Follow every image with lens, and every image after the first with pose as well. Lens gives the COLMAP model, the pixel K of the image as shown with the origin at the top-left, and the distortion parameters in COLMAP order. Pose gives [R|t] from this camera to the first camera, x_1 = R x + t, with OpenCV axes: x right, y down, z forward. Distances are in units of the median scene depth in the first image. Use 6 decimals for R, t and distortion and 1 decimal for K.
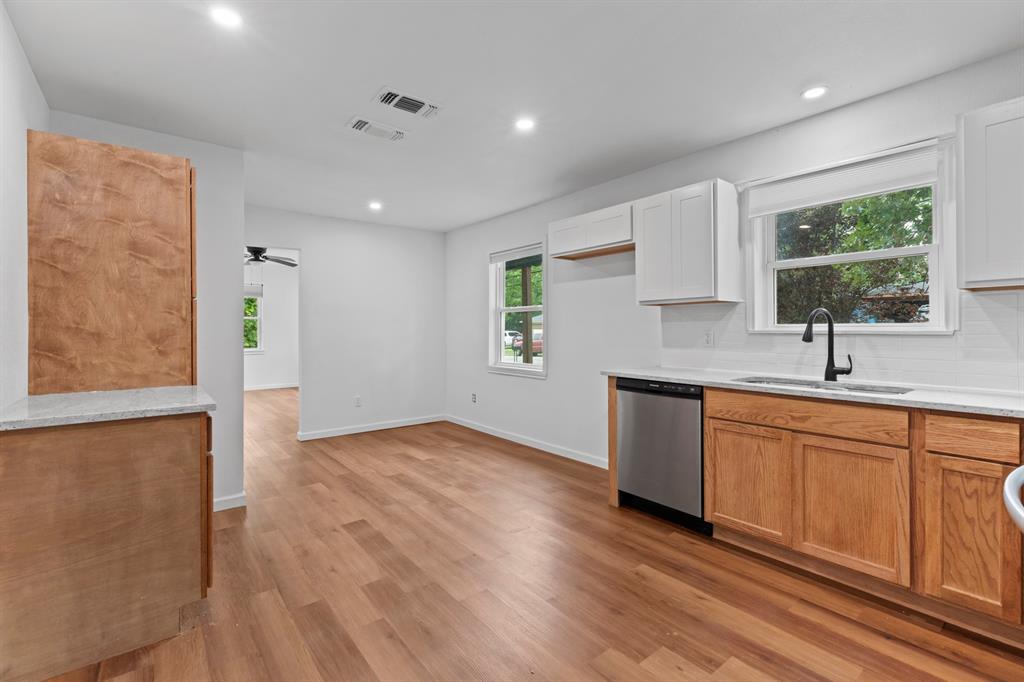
lens RADIAL K [[459.2, 0, 509.9], [0, 459.2, 329.3], [0, 0, 1]] dist [0.000954, 0.000044]
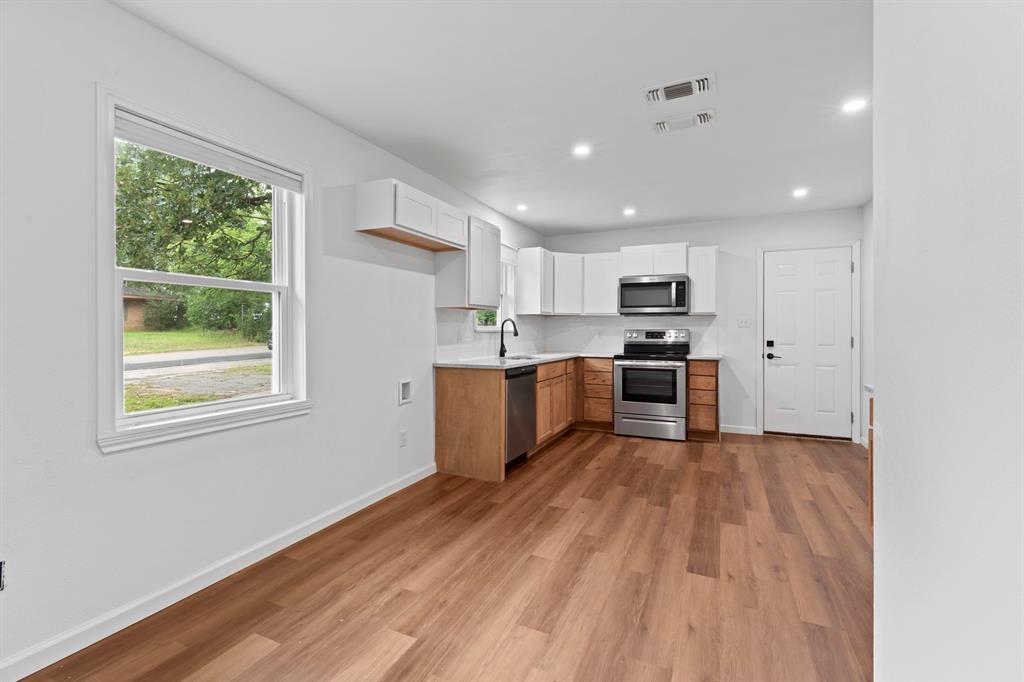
lens RADIAL K [[459.2, 0, 509.9], [0, 459.2, 329.3], [0, 0, 1]] dist [0.000954, 0.000044]
pose [[-0.454641, 0.002102, 0.890672, -1.007598], [-0.002361, 0.999991, -0.003565, 0.007066], [-0.890672, -0.003724, -0.454632, 1.866469]]
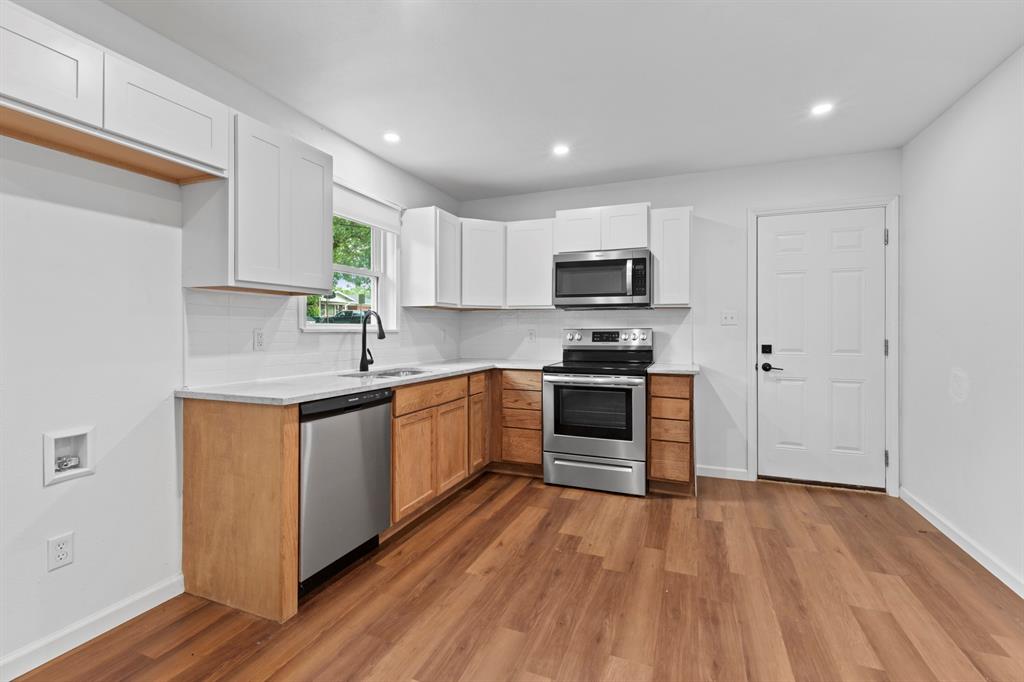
lens RADIAL K [[459.2, 0, 509.9], [0, 459.2, 329.3], [0, 0, 1]] dist [0.000954, 0.000044]
pose [[-0.497872, 0.003095, 0.867245, -0.548239], [-0.001693, 0.999988, -0.004541, 0.007687], [-0.867249, -0.003729, -0.497861, 1.297579]]
